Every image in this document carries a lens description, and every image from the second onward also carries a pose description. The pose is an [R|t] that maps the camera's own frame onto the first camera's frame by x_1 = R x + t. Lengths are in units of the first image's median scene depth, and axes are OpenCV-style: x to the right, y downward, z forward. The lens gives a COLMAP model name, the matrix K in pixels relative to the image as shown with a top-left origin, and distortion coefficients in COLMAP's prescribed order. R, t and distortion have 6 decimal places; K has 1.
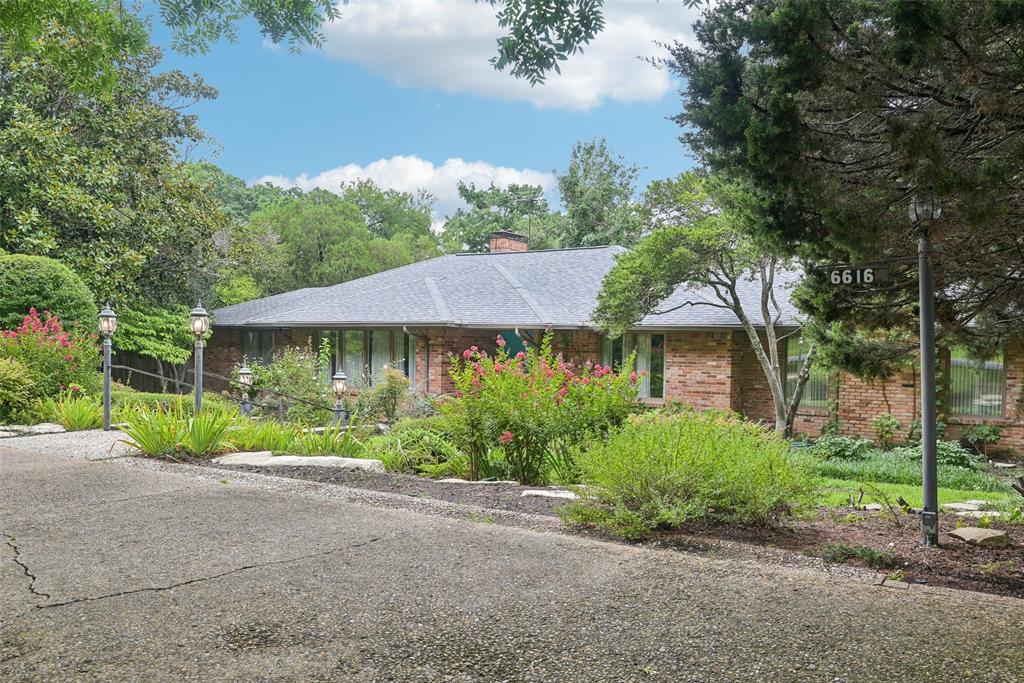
lens RADIAL K [[818.2, 0, 512.0], [0, 818.2, 341.5], [0, 0, 1]] dist [-0.007834, -0.001499]
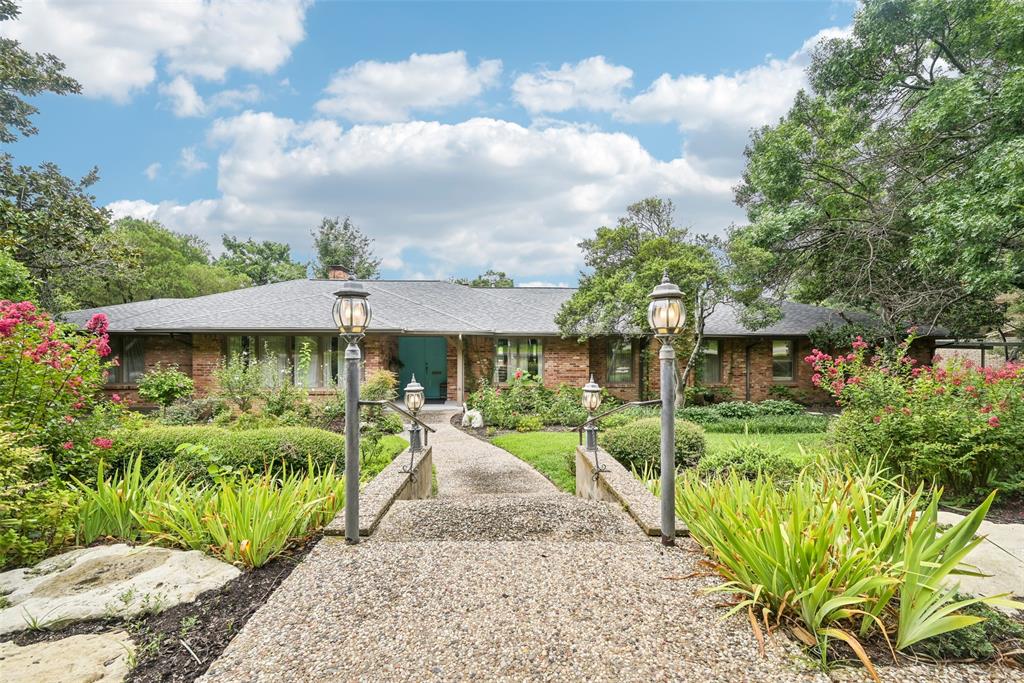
lens RADIAL K [[418.0, 0, 511.3], [0, 418.0, 348.3], [0, 0, 1]] dist [0.000127, 0.000148]
pose [[0.814768, -0.014090, 0.579616, -0.297107], [0.008683, 0.999889, 0.012102, -0.001525], [-0.579722, -0.004828, 0.814800, 0.412187]]
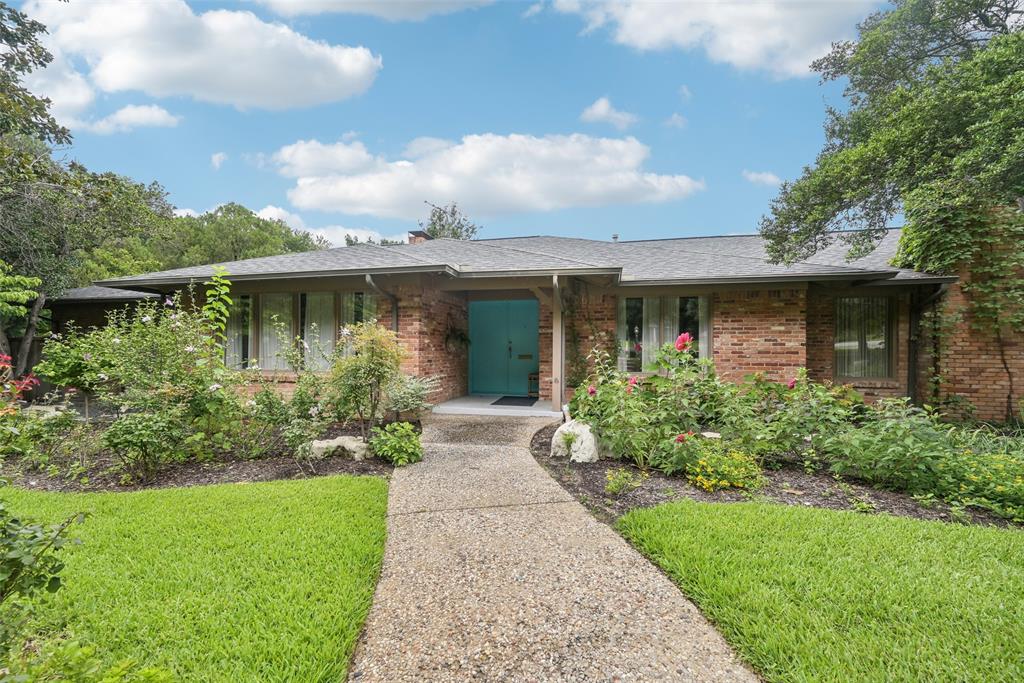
lens RADIAL K [[418.0, 0, 511.3], [0, 418.0, 348.3], [0, 0, 1]] dist [0.000127, 0.000148]
pose [[0.942188, -0.007957, 0.334990, -0.139434], [0.007670, 0.999968, 0.002180, 0.041724], [-0.334997, 0.000515, 0.942219, 0.667526]]
